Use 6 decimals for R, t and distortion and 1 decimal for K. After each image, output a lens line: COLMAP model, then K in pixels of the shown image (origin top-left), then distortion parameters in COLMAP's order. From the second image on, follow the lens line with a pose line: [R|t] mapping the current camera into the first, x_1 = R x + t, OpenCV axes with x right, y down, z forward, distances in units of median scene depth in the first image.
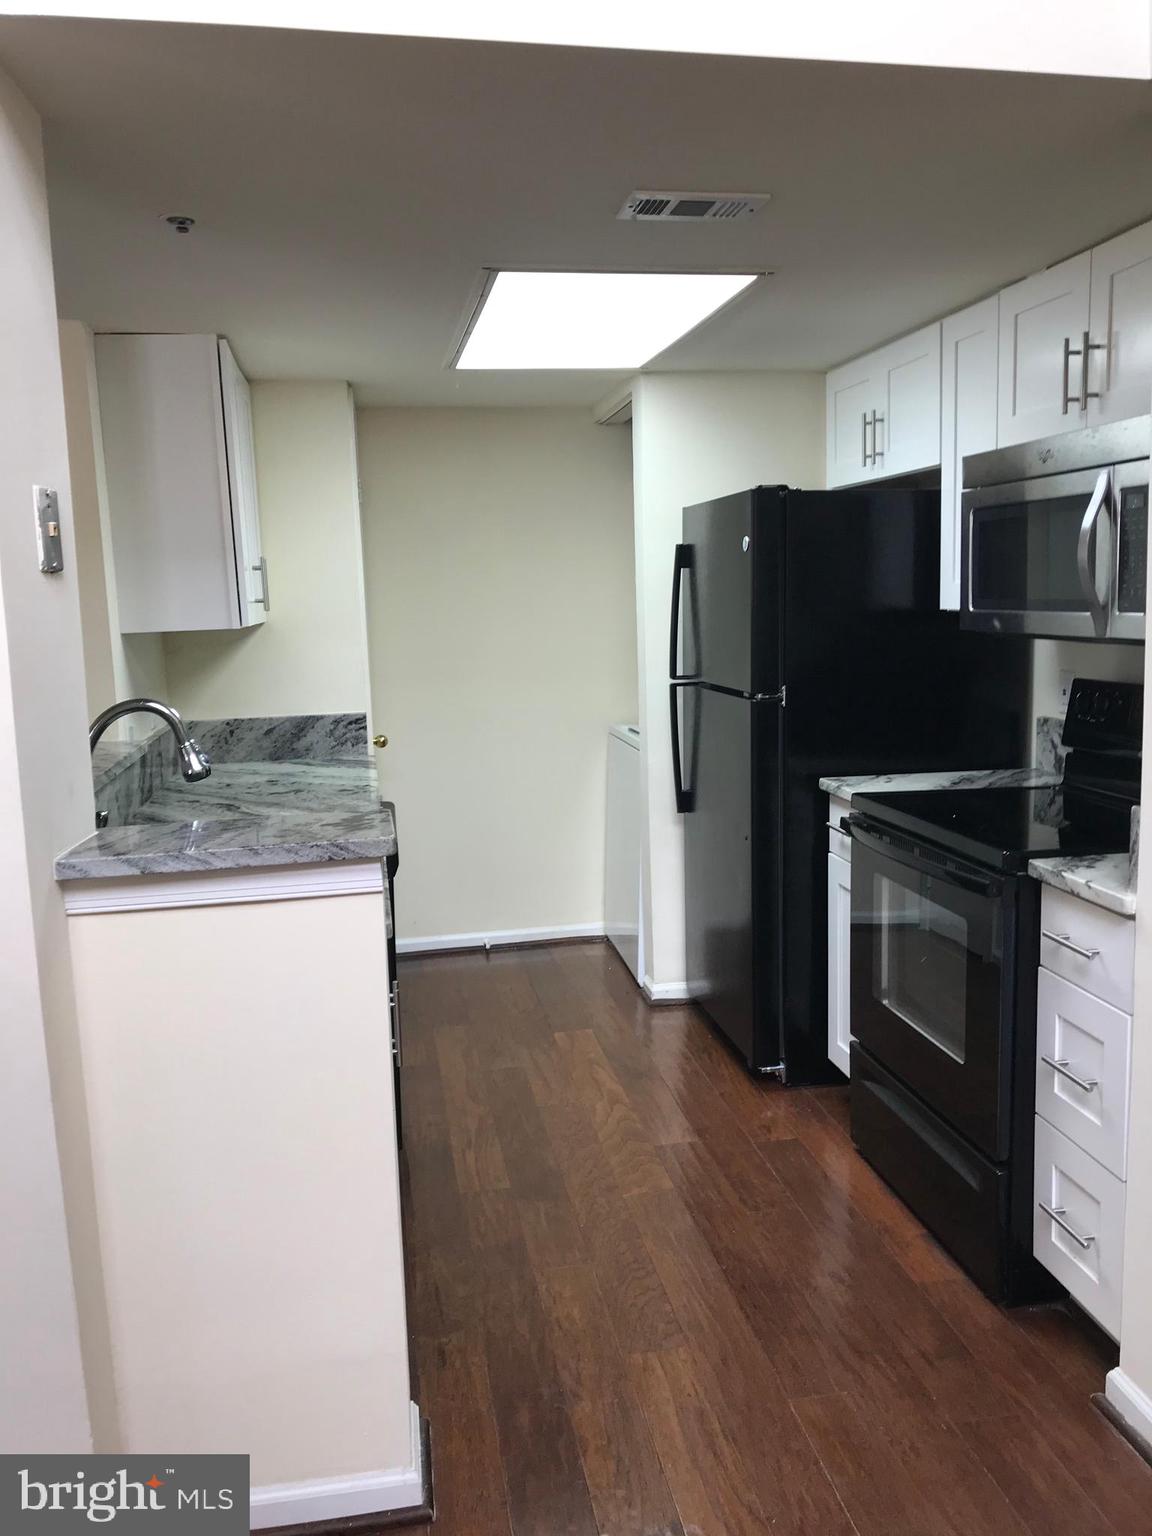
lens RADIAL K [[1253.6, 0, 576.0], [0, 1253.6, 768.0], [0, 0, 1]] dist [0.012593, 0.002359]
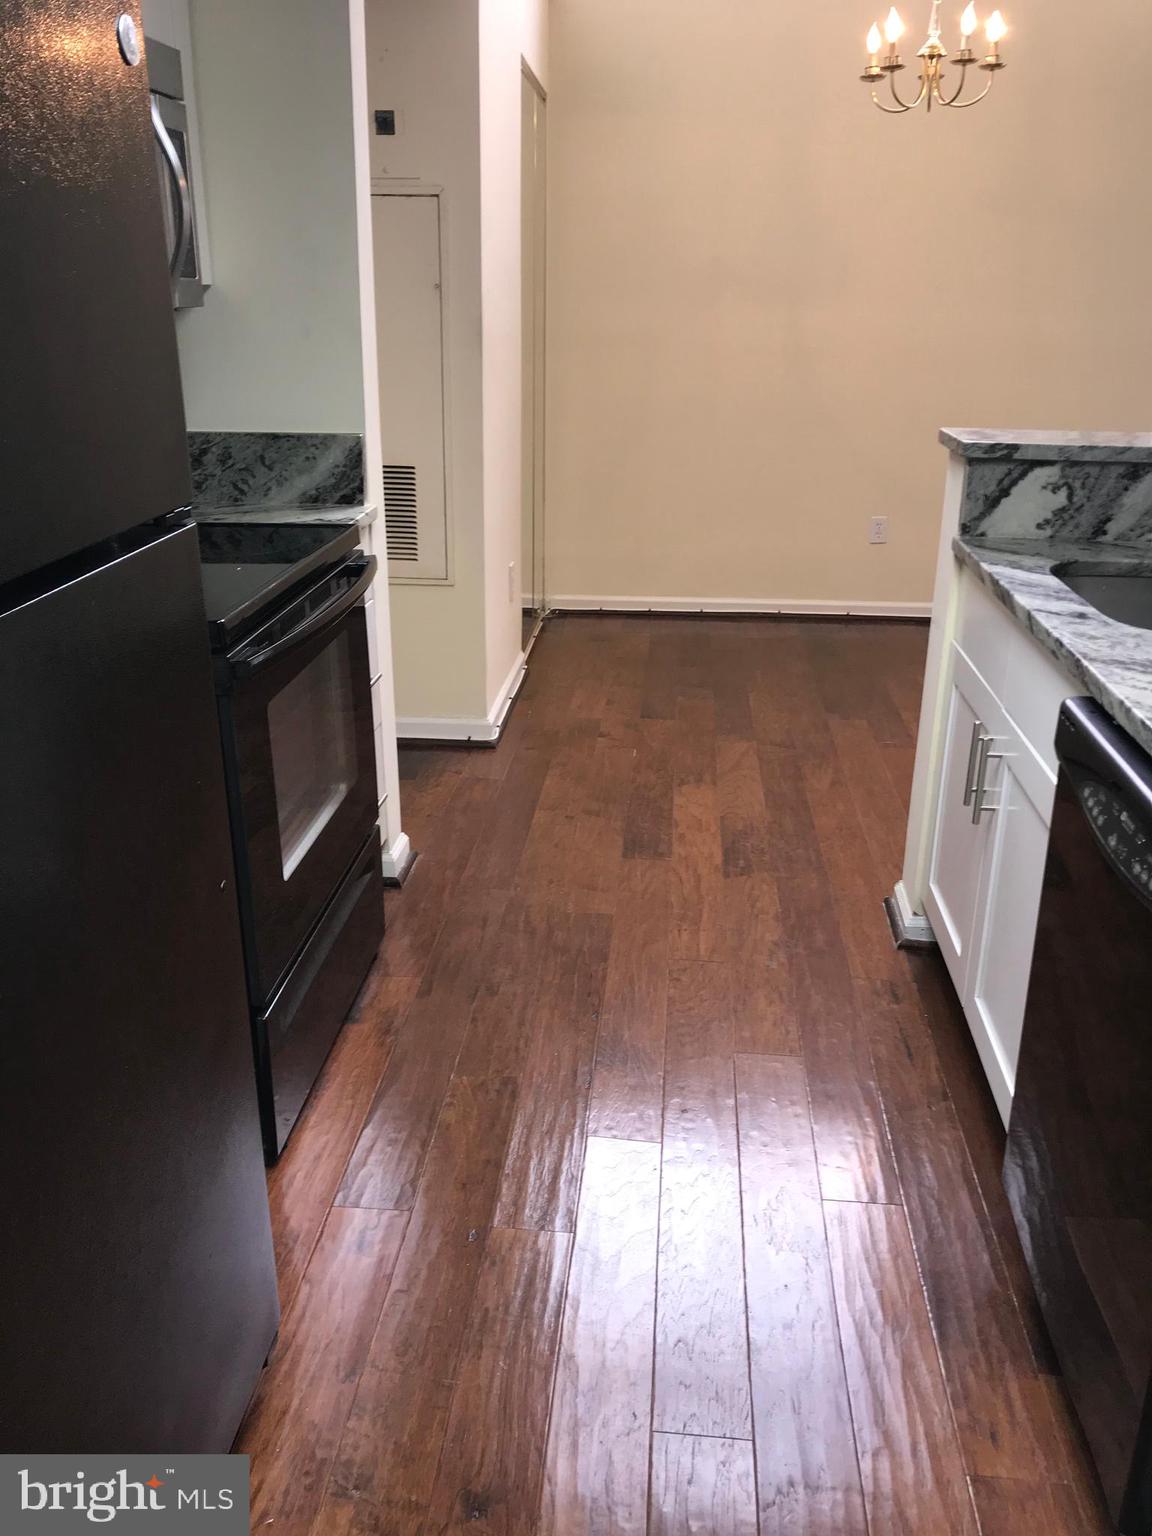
lens RADIAL K [[1244.6, 0, 581.2], [0, 1244.6, 750.3], [0, 0, 1]] dist [0.089536, -0.207234]
pose [[-0.968163, -0.061954, 0.242531, -0.095924], [0.058663, 0.885750, 0.460440, -0.231803], [-0.243348, 0.460008, -0.853917, 1.921808]]
